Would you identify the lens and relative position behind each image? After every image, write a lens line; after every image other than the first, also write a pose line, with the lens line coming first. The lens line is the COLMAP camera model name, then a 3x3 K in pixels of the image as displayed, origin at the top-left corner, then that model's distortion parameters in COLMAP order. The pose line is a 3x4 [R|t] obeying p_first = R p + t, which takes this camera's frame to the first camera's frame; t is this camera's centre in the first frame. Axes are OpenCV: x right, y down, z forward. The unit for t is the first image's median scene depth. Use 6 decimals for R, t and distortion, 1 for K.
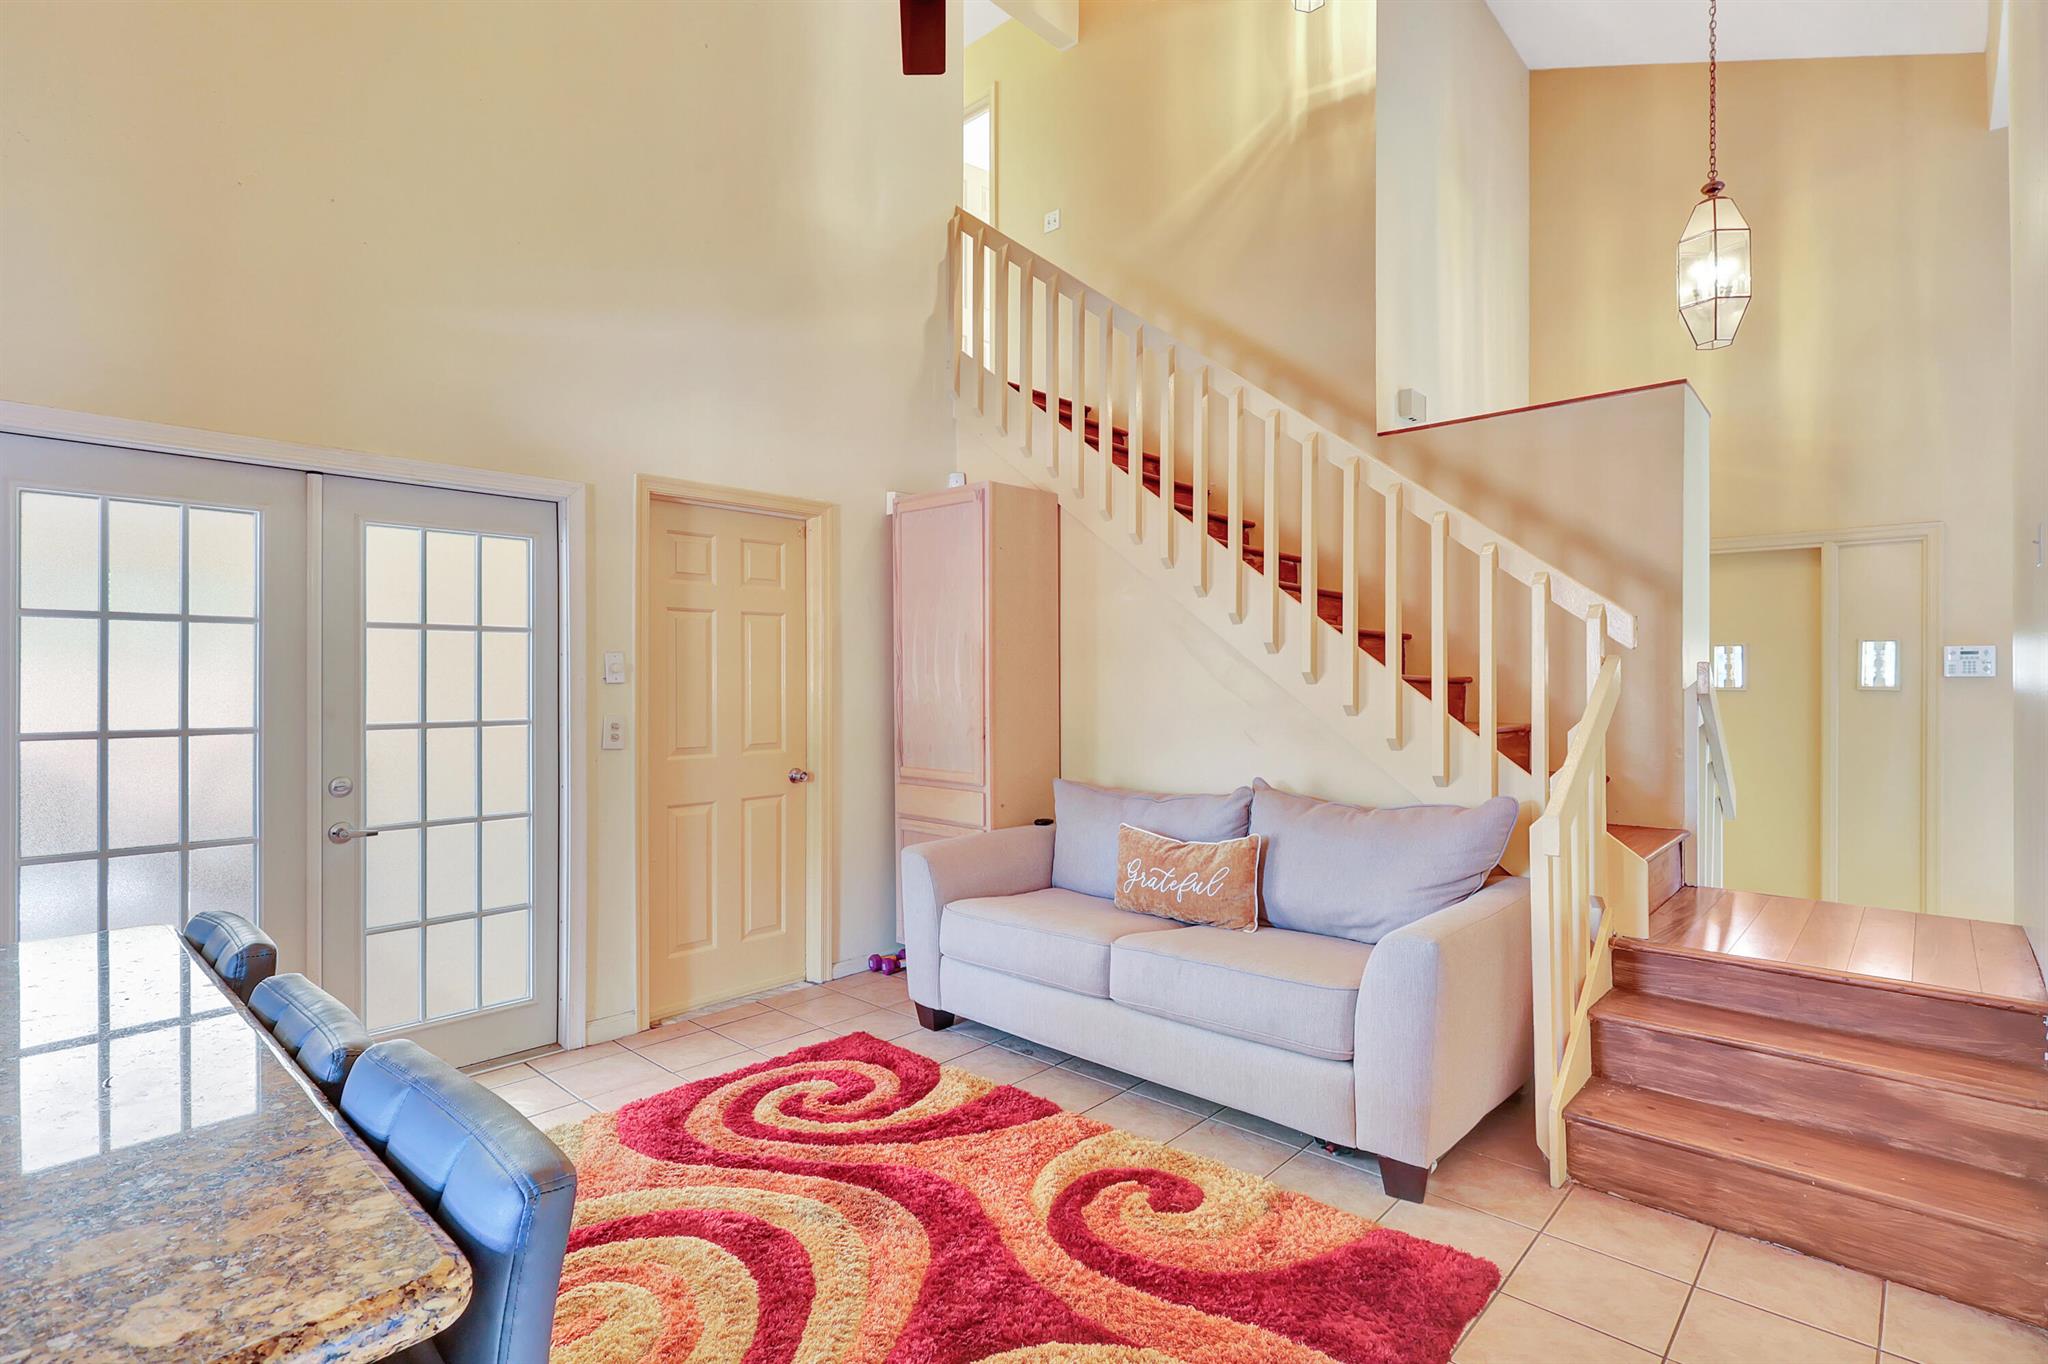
lens RADIAL K [[985.9, 0, 1027.8], [0, 985.9, 677.9], [0, 0, 1]] dist [0.000103, 0.000028]
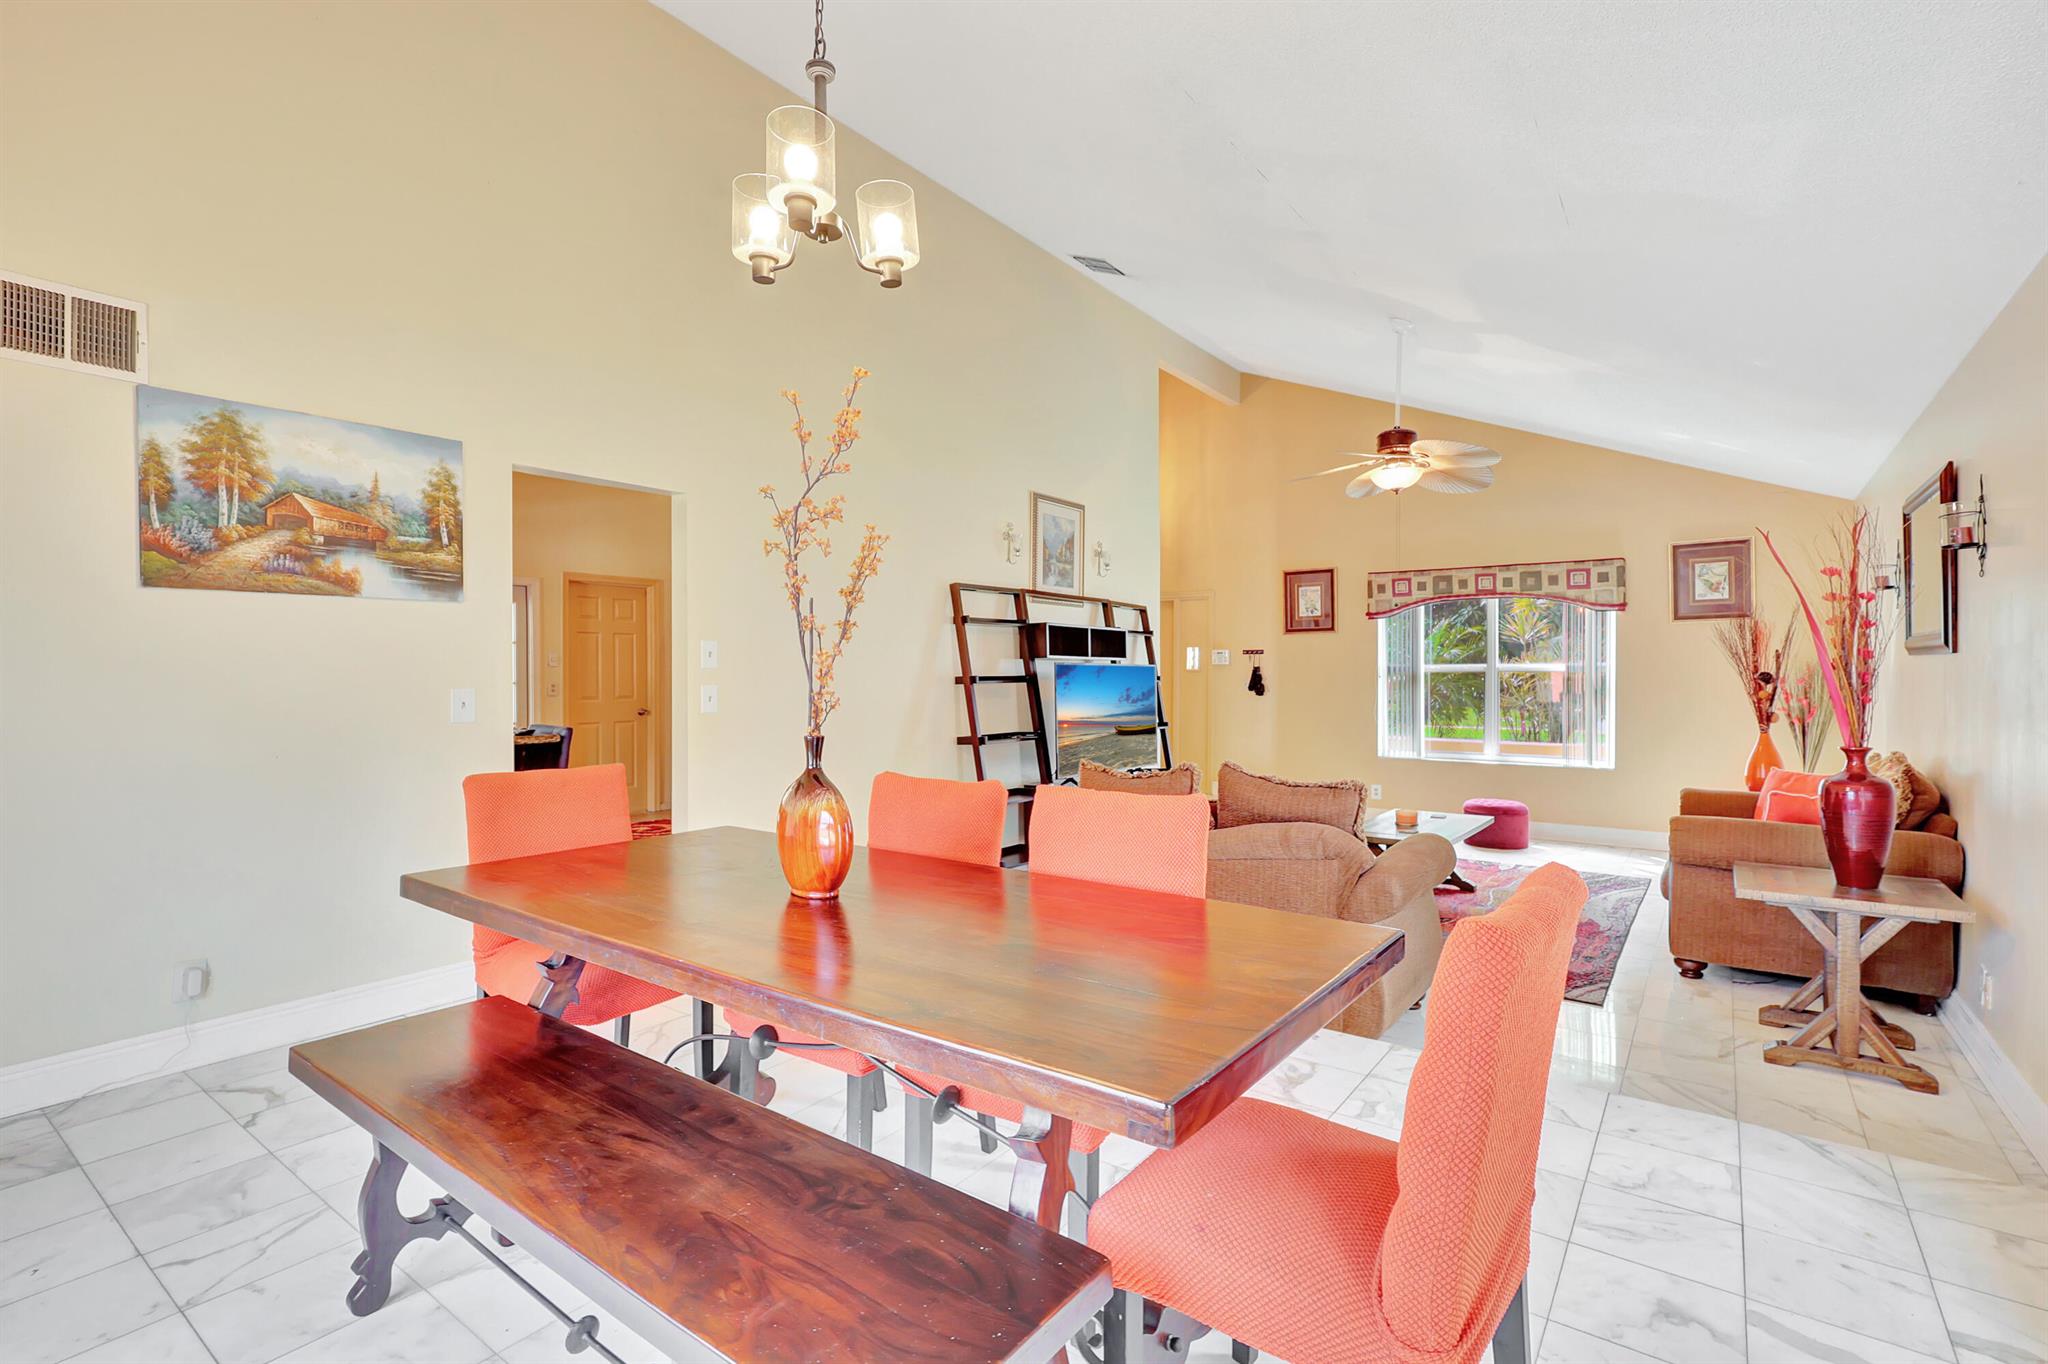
lens RADIAL K [[948.4, 0, 1035.2], [0, 948.4, 677.7], [0, 0, 1]] dist [-0.001556, -0.000671]
pose [[0.992519, -0.001810, 0.122078, 0.381123], [0.000707, 0.999959, 0.009079, 0.011437], [-0.122089, -0.008925, 0.992479, -1.197090]]
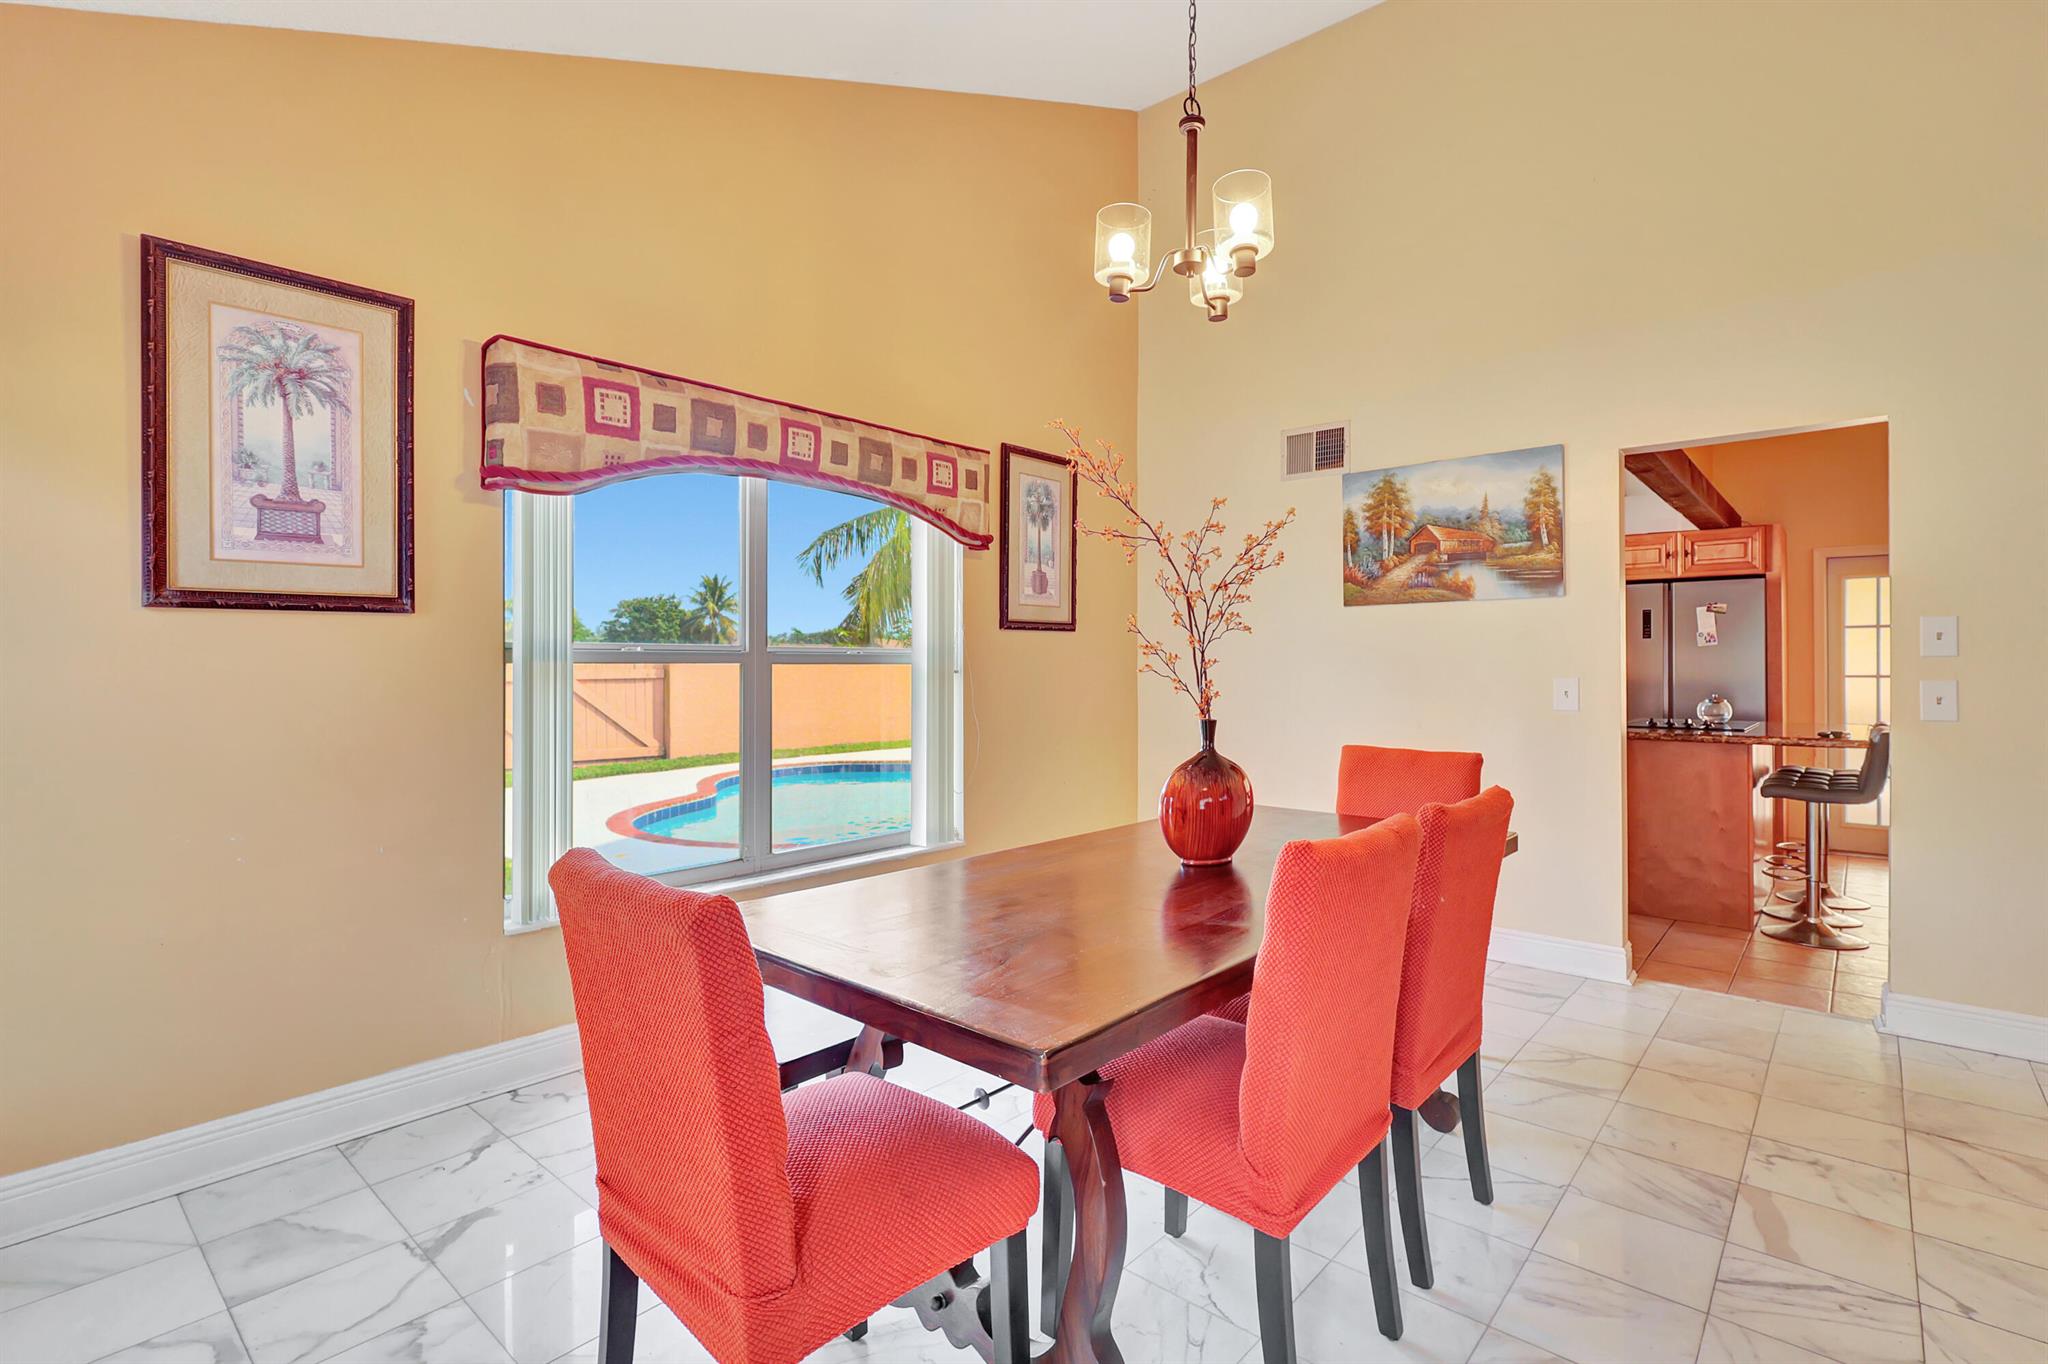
lens RADIAL K [[948.4, 0, 1035.2], [0, 948.4, 677.7], [0, 0, 1]] dist [-0.001556, -0.000671]
pose [[0.027524, 0.015239, -0.999505, 0.910816], [0.002204, 0.999880, 0.015306, 0.013683], [0.999619, -0.002624, 0.027488, -0.772827]]
